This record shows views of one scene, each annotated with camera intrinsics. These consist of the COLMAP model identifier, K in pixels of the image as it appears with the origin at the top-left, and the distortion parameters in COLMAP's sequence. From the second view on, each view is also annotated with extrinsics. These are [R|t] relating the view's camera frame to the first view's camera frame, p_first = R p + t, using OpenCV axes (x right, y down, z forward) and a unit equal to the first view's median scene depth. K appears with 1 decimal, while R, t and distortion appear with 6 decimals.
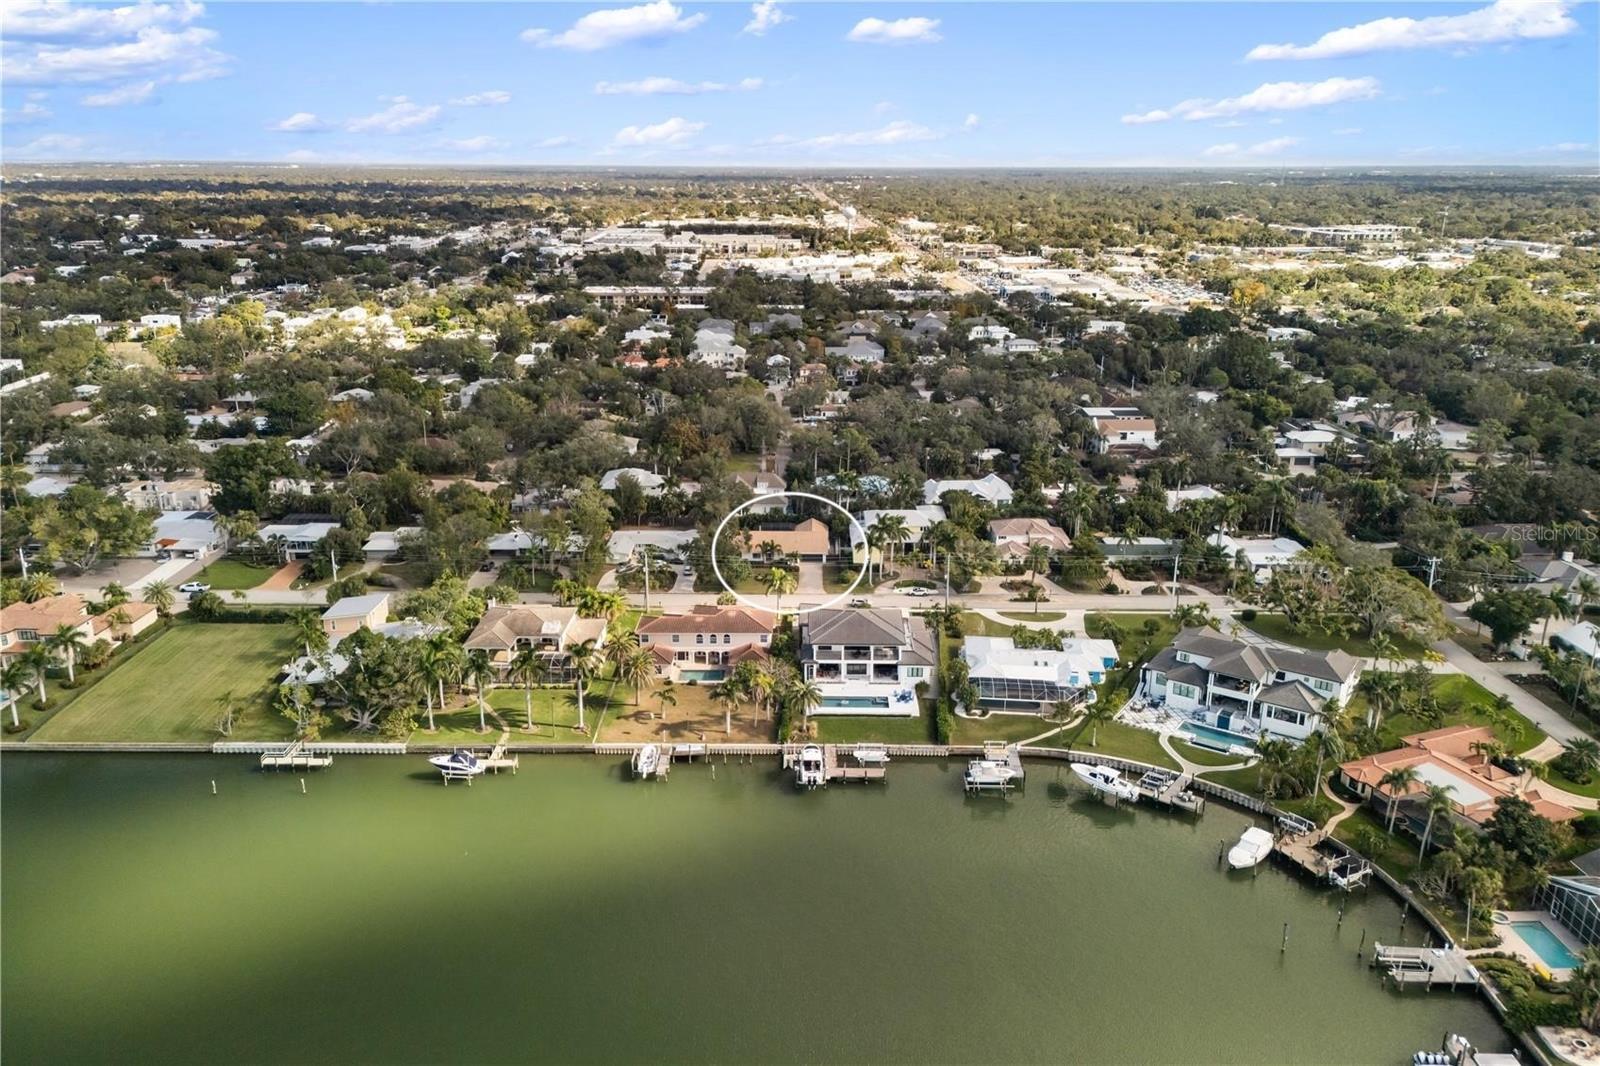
lens RADIAL K [[1159.4, 0, 800.0], [0, 1159.4, 533.0], [0, 0, 1]] dist [0.046318, -0.057219]
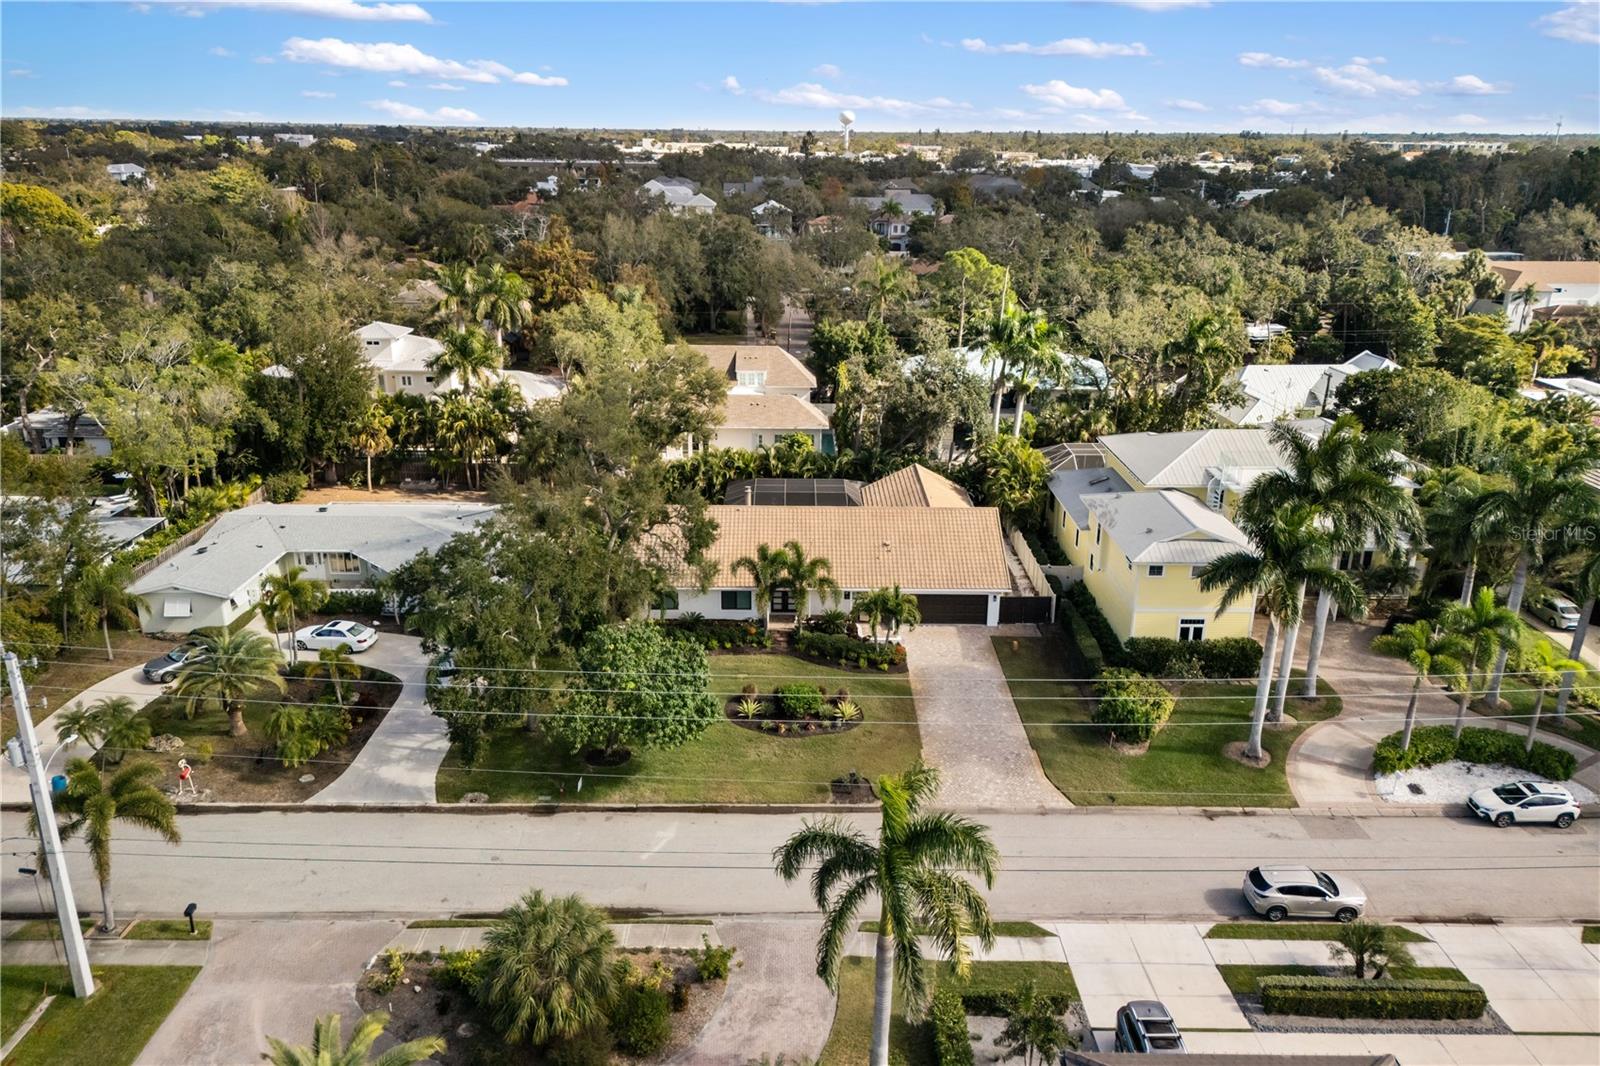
lens RADIAL K [[1144.2, 0, 800.0], [0, 1144.2, 533.0], [0, 0, 1]] dist [0.040714, 0.000078]
pose [[0.999741, -0.000692, 0.022763, -0.028730], [0.000289, 0.999844, 0.017684, -0.000186], [-0.022771, -0.017672, 0.999584, 0.742394]]
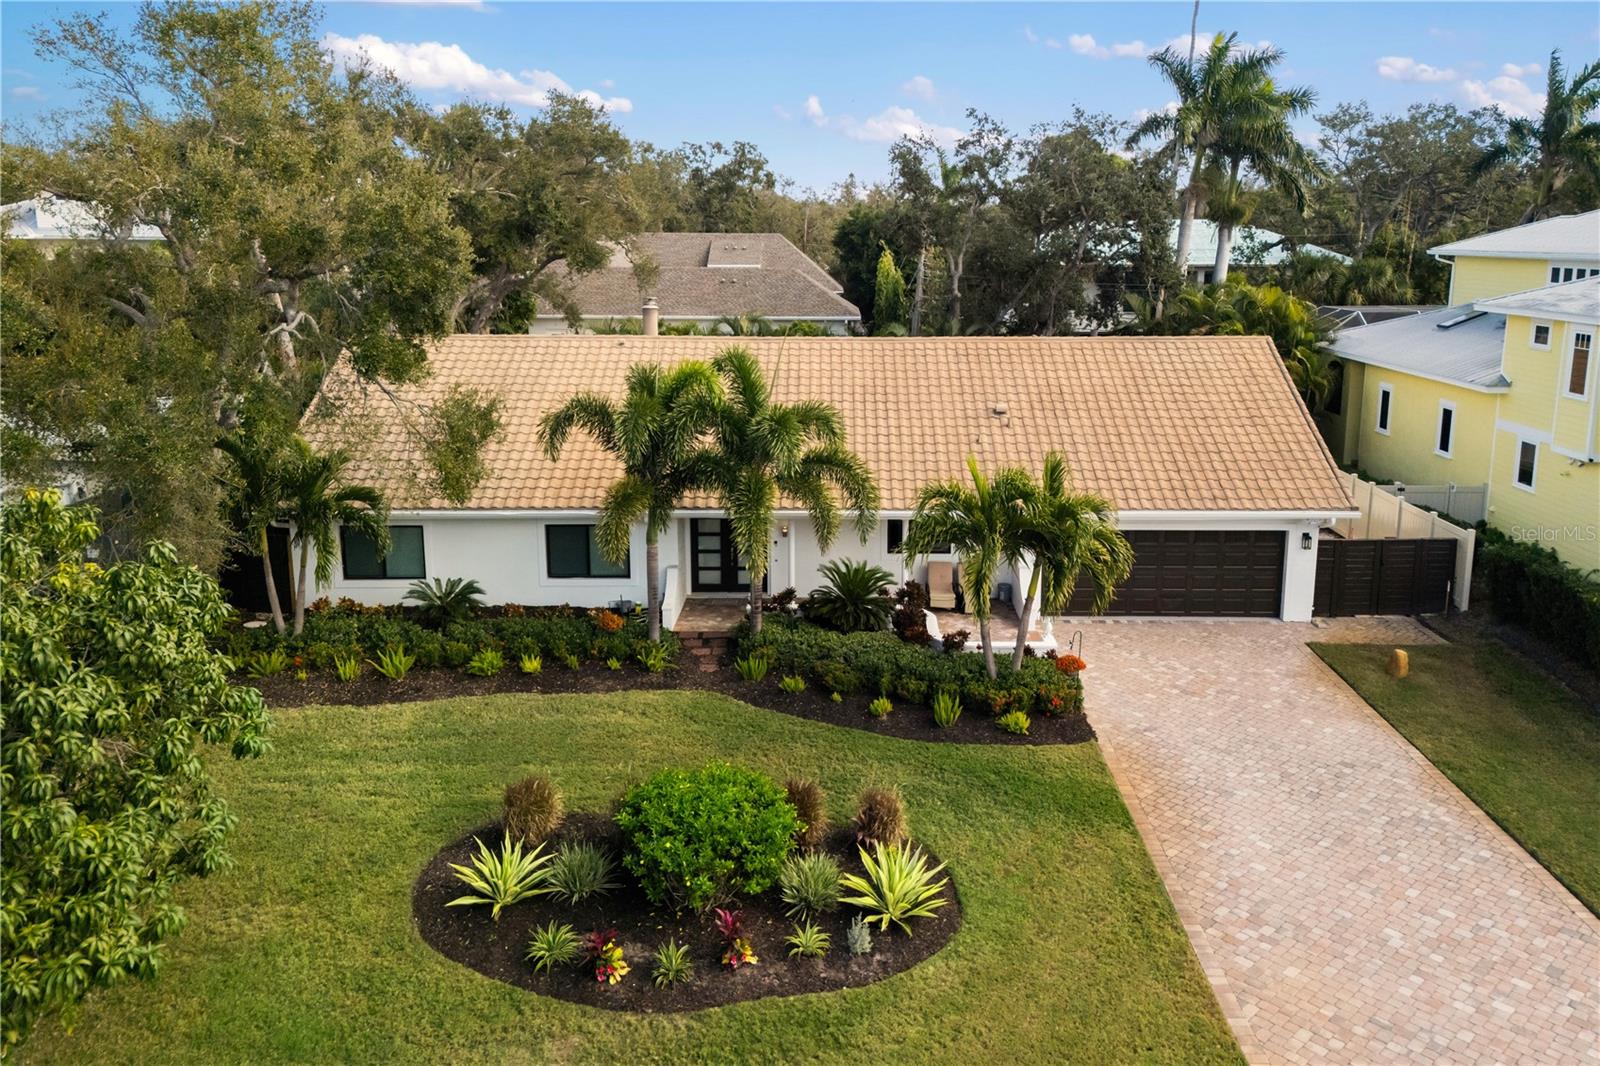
lens RADIAL K [[1235.4, 0, 853.5], [0, 1235.4, 482.2], [0, 0, 1]] dist [0.038922, -0.007059]
pose [[0.999601, -0.004617, 0.027852, -0.018348], [0.007714, 0.993662, -0.112142, 0.025516], [-0.027158, 0.112312, 0.993302, 0.899994]]
